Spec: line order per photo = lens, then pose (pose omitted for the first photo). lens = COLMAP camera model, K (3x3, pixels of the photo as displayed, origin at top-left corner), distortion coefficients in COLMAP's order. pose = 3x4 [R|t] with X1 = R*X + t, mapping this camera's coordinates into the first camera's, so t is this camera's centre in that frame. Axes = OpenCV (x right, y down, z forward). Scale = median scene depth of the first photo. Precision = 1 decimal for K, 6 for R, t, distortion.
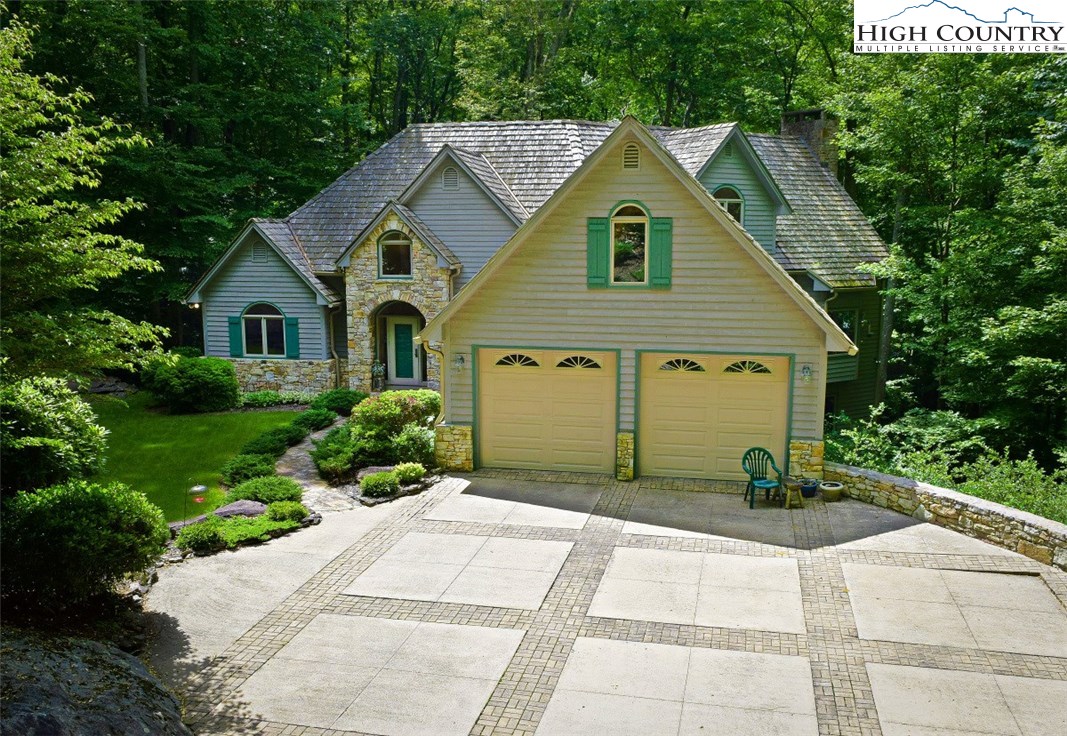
lens RADIAL K [[965.0, 0, 533.2], [0, 965.0, 370.0], [0, 0, 1]] dist [0.003782, 0.000388]
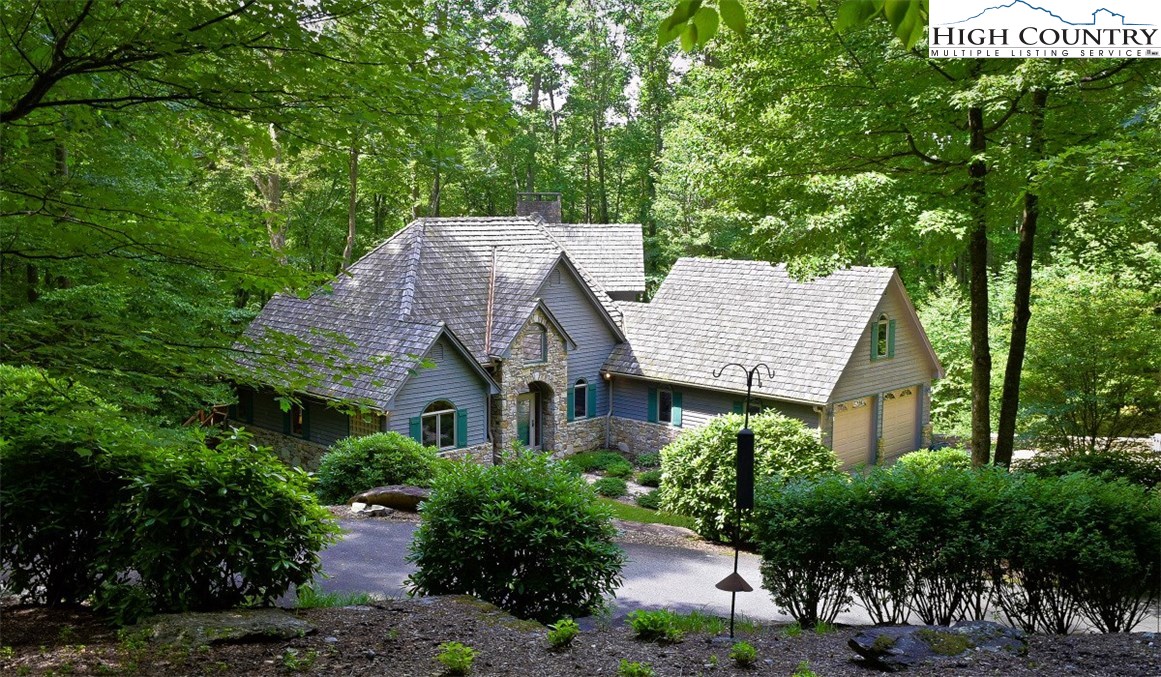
lens RADIAL K [[1083.4, 0, 580.3], [0, 1083.4, 337.1], [0, 0, 1]] dist [0.004239, 0.000000]
pose [[0.523627, -0.095483, 0.846580, -1.199601], [0.111507, 0.992833, 0.043009, -0.172260], [-0.844619, 0.071879, 0.530521, 0.239924]]
